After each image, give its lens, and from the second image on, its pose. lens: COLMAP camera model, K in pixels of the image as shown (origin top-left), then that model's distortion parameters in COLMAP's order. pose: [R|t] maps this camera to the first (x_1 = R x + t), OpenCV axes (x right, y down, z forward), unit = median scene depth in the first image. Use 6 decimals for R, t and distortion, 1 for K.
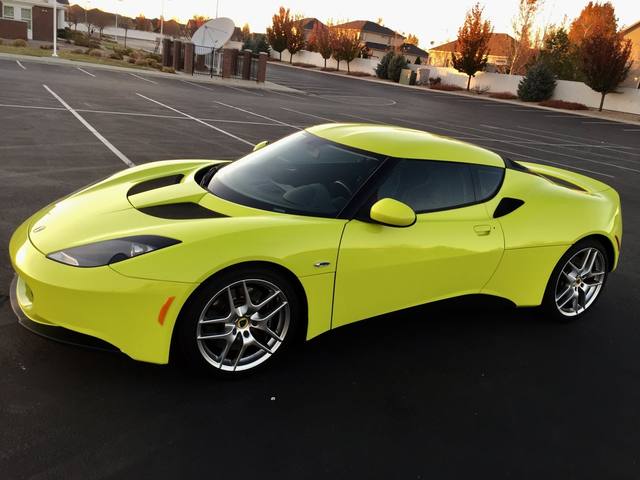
lens RADIAL K [[543.3, 0, 320.0], [0, 543.3, 240.0], [0, 0, 1]] dist [0.087048, -0.129713]
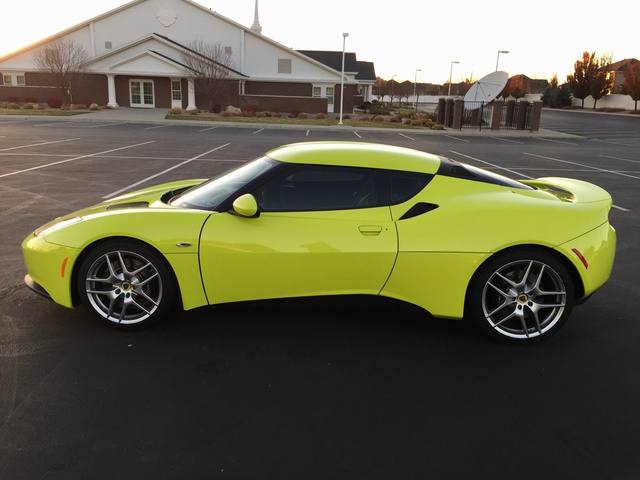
lens RADIAL K [[543.3, 0, 320.0], [0, 543.3, 240.0], [0, 0, 1]] dist [0.087048, -0.129713]
pose [[0.855795, 0.024212, -0.516747, 0.078021], [-0.077040, 0.993730, -0.081027, 0.009464], [0.511546, 0.109153, 0.852295, 0.009000]]
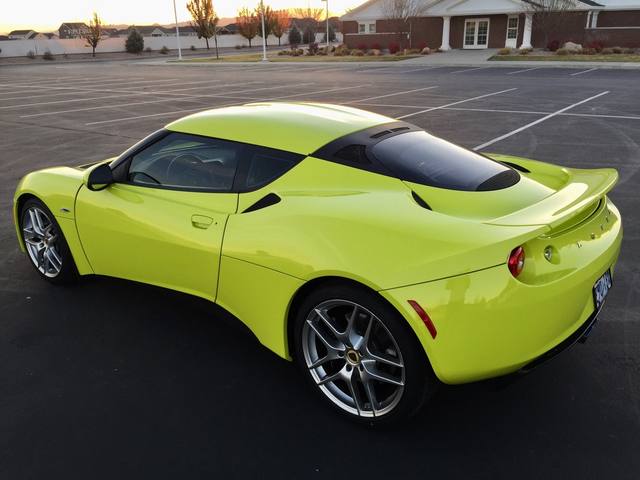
lens RADIAL K [[543.3, 0, 320.0], [0, 543.3, 240.0], [0, 0, 1]] dist [0.087048, -0.129713]
pose [[0.399075, 0.183606, -0.898347, 0.115266], [-0.207910, 0.972347, 0.106370, -0.011958], [0.893036, 0.144325, 0.426213, 0.085628]]
